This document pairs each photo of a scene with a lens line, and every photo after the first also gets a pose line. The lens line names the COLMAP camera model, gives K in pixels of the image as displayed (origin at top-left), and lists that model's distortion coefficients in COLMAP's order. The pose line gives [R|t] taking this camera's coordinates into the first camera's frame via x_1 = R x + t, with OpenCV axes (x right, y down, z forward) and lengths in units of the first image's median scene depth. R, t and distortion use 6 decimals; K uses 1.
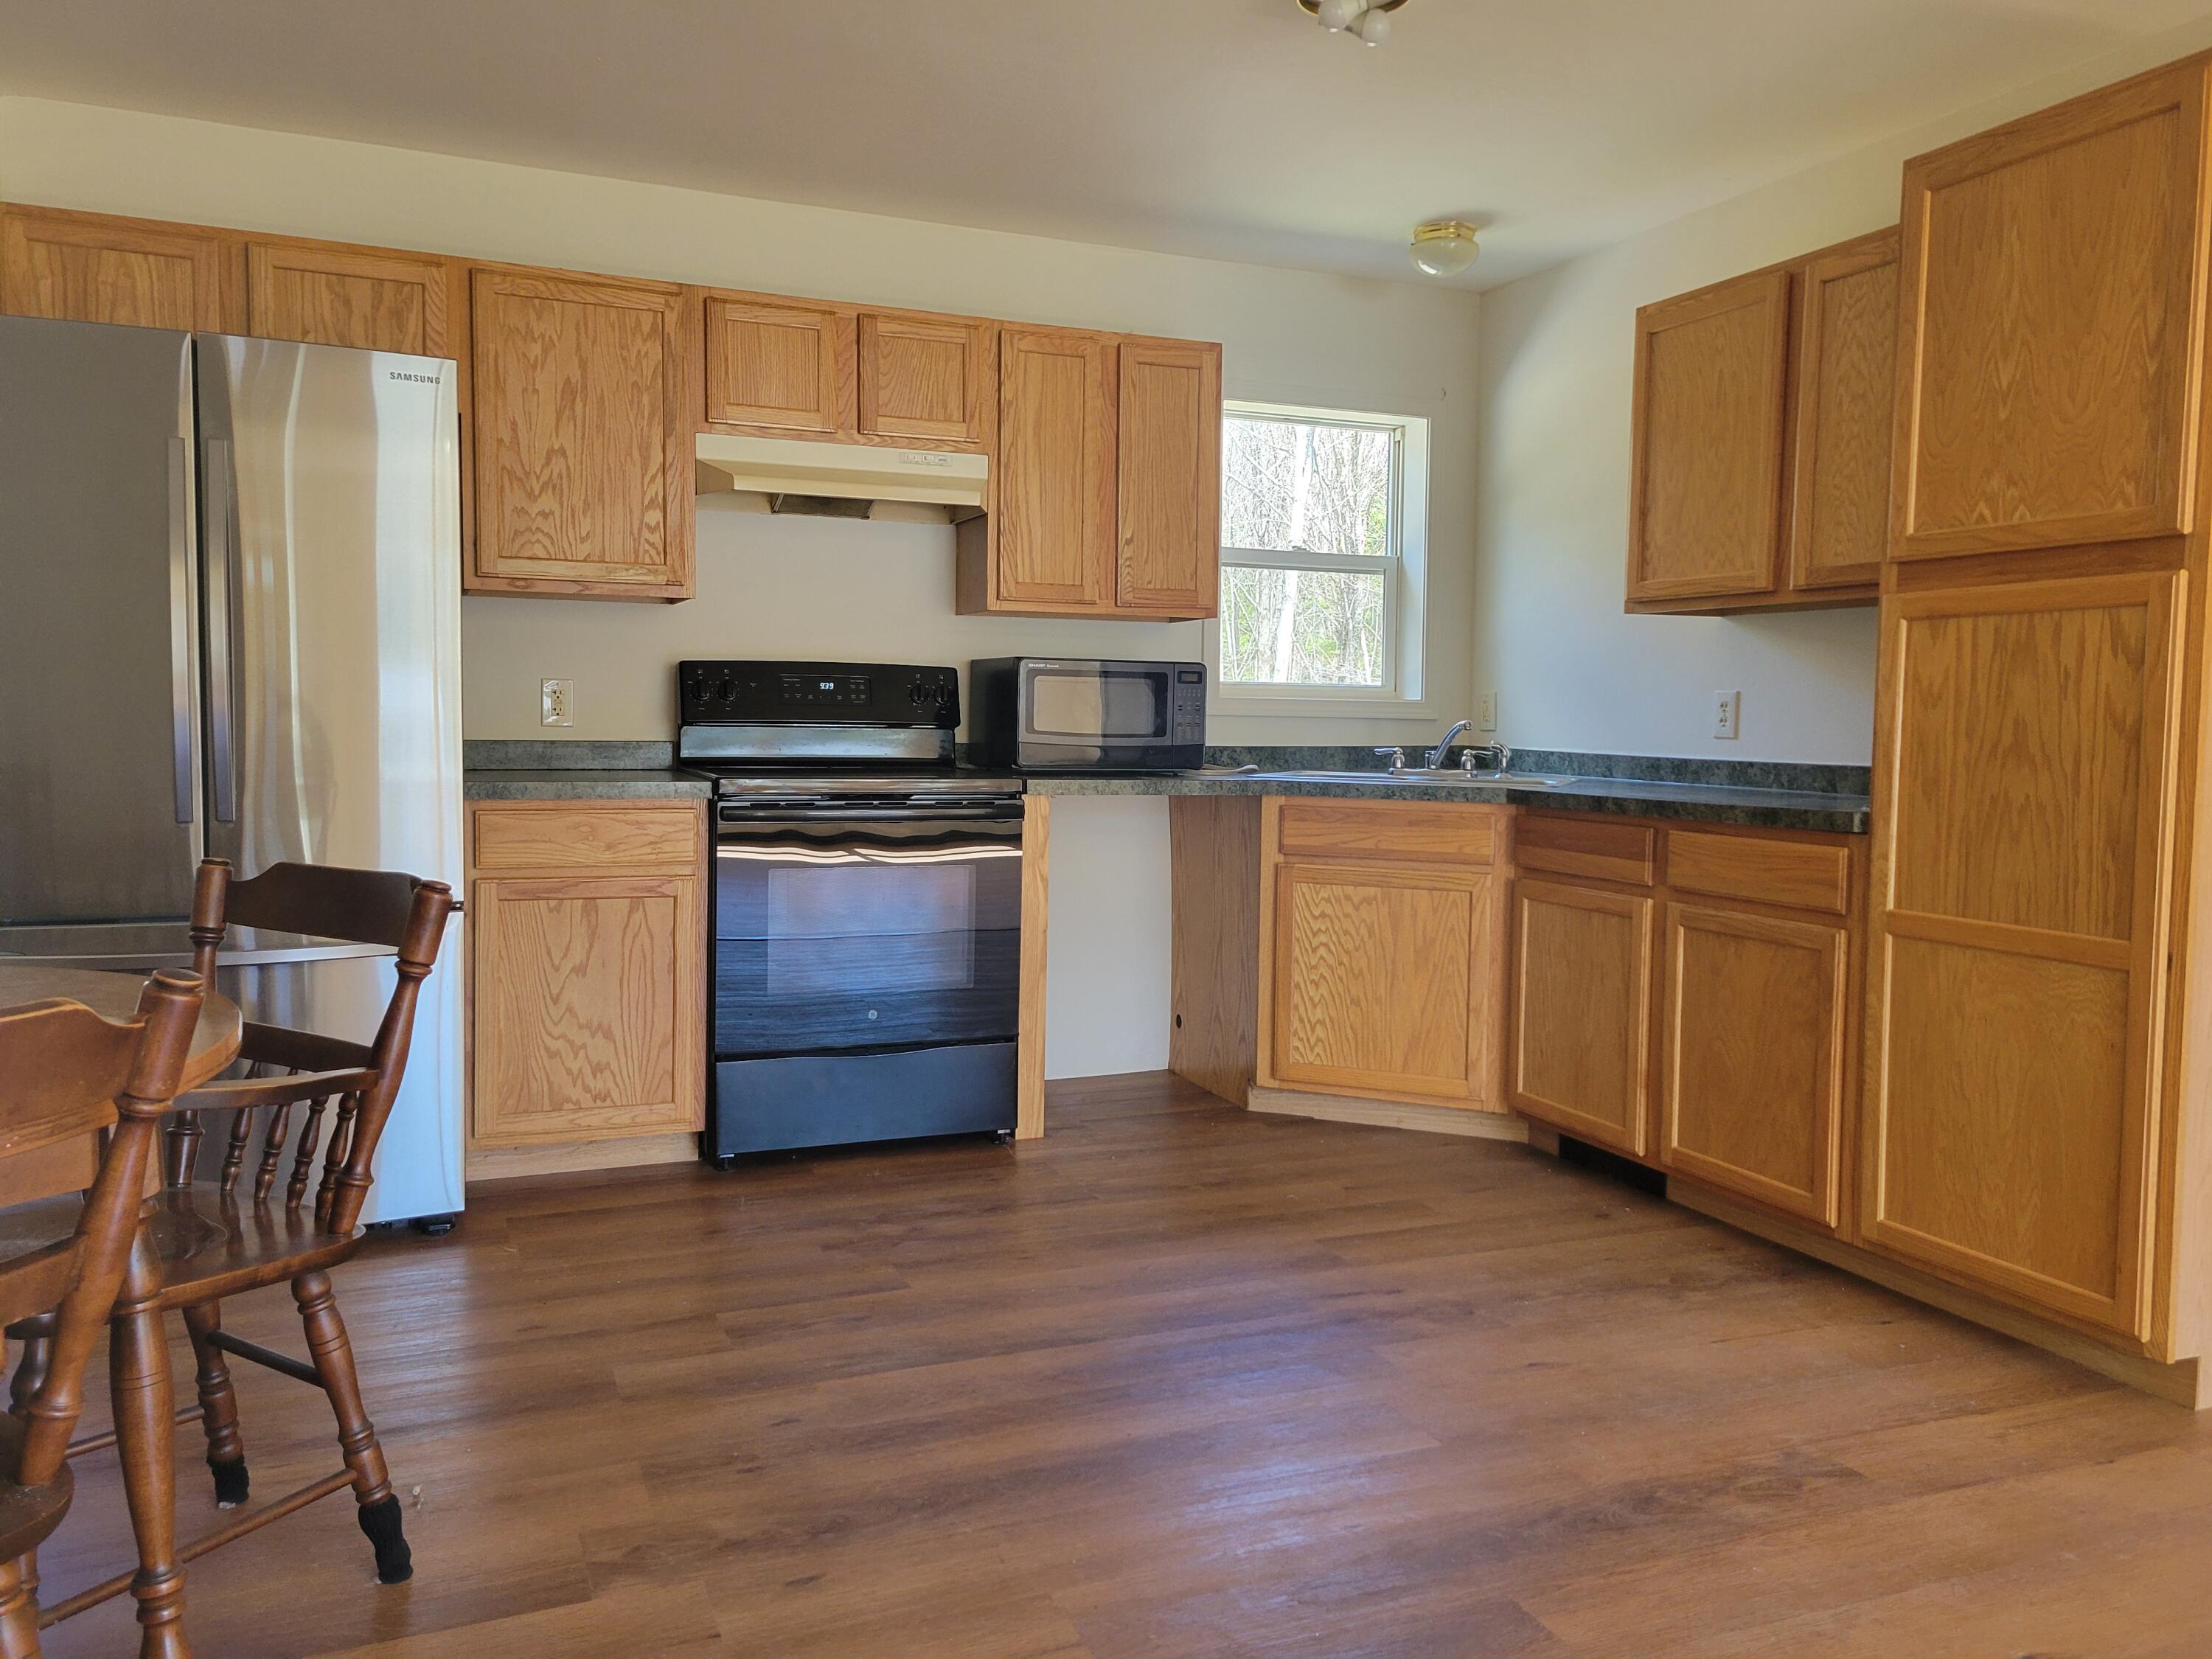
lens RADIAL K [[1647.2, 0, 1075.4], [0, 1647.2, 808.6], [0, 0, 1]] dist [0.058591, -0.031627]
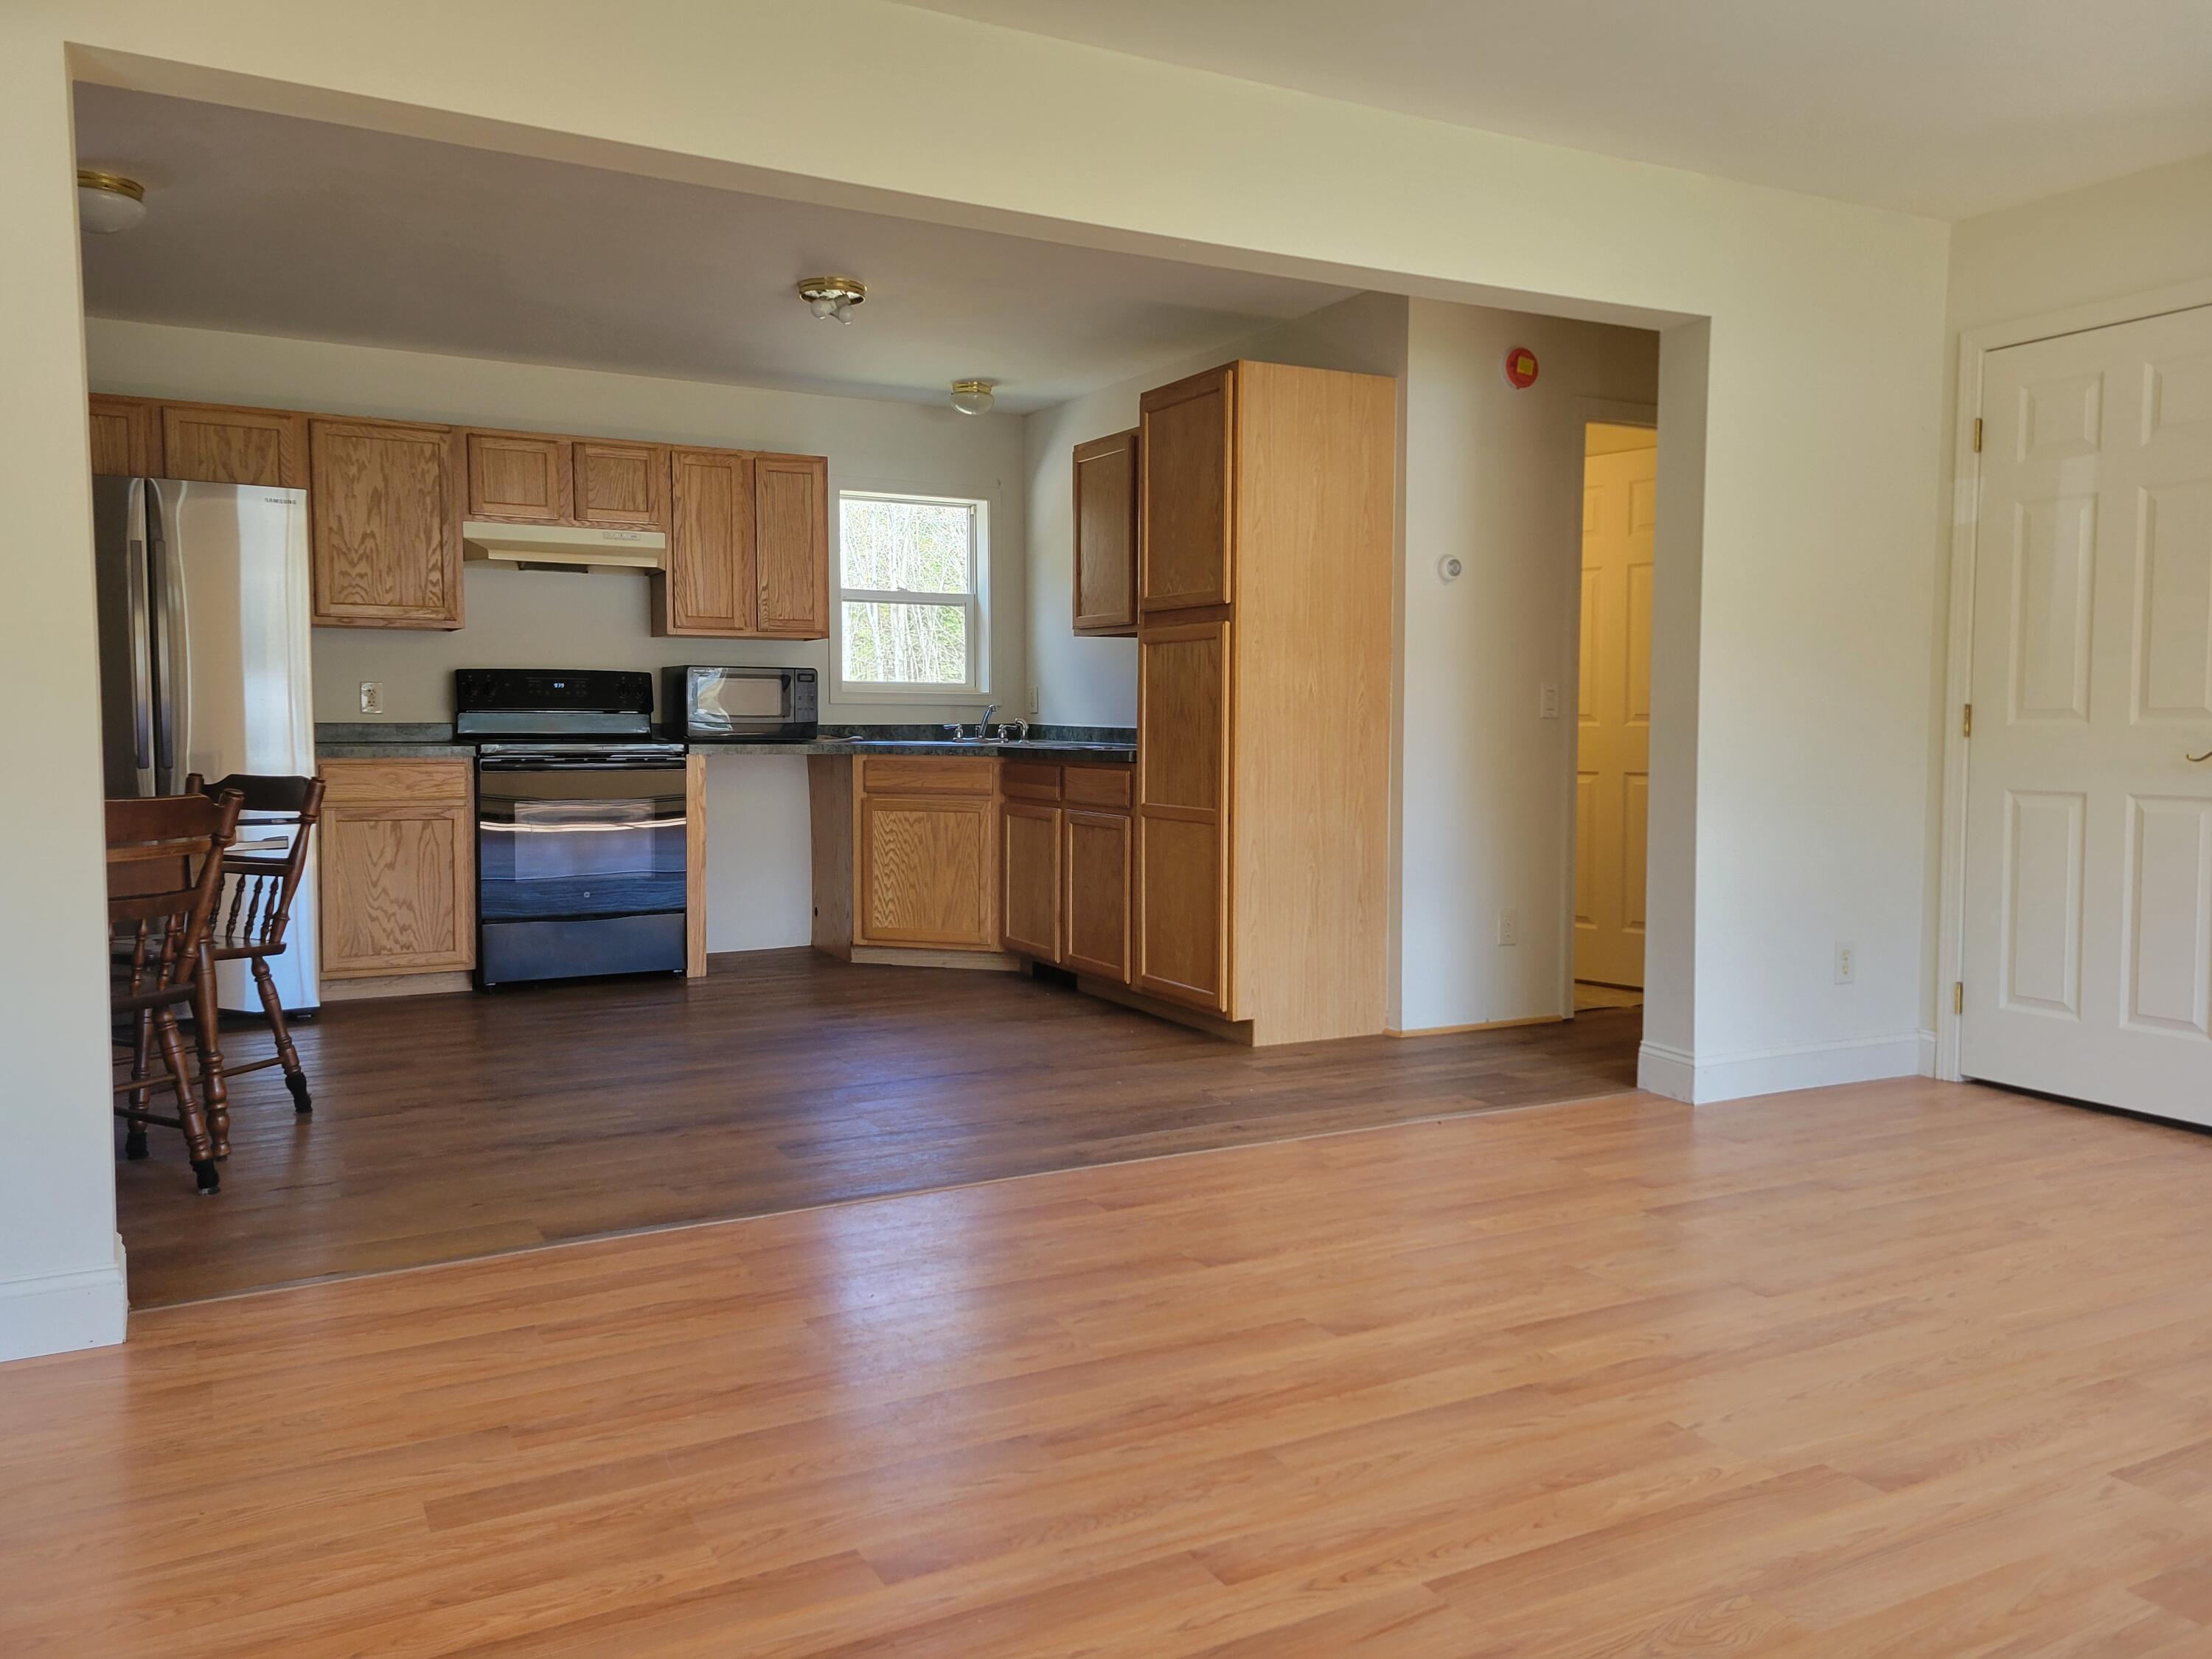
lens RADIAL K [[1647.2, 0, 1079.8], [0, 1647.2, 812.6], [0, 0, 1]] dist [0.058591, -0.031627]
pose [[0.994569, -0.016538, 0.102760, 0.187325], [0.016410, 0.999863, 0.002086, 0.052663], [-0.102780, -0.000389, 0.994704, -0.626805]]
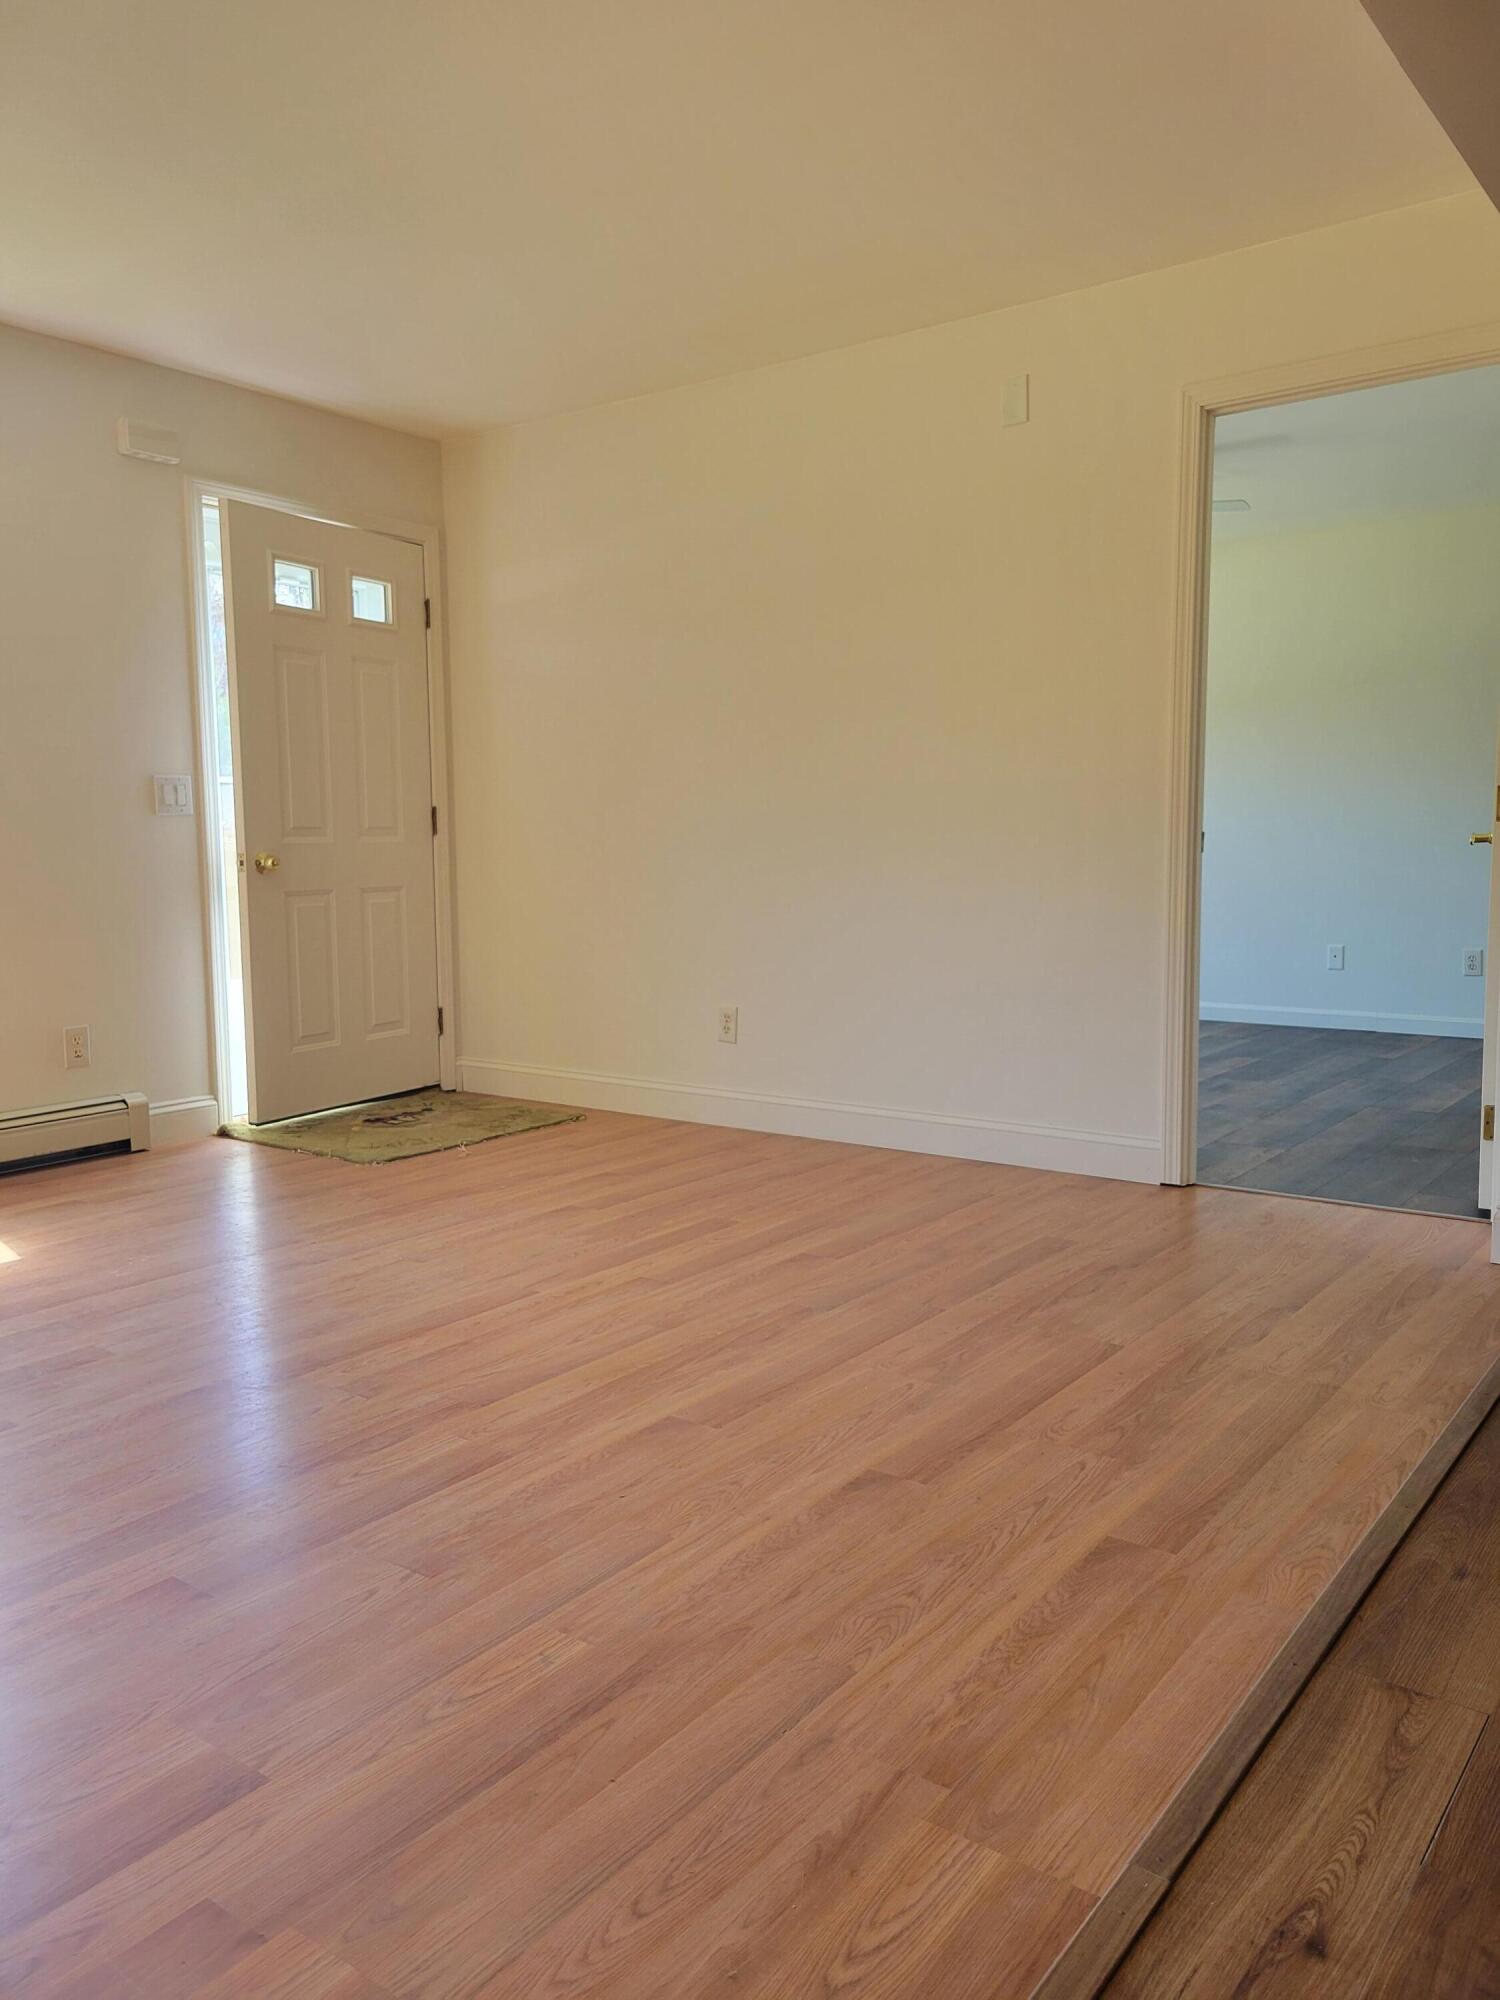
lens RADIAL K [[1489.3, 0, 752.5], [0, 1489.3, 1001.0], [0, 0, 1]] dist [0.058591, -0.031627]
pose [[-0.850124, 0.053838, -0.523823, 0.670875], [-0.032432, 0.987518, 0.154131, 0.001963], [0.525583, 0.148019, -0.837767, 0.616913]]
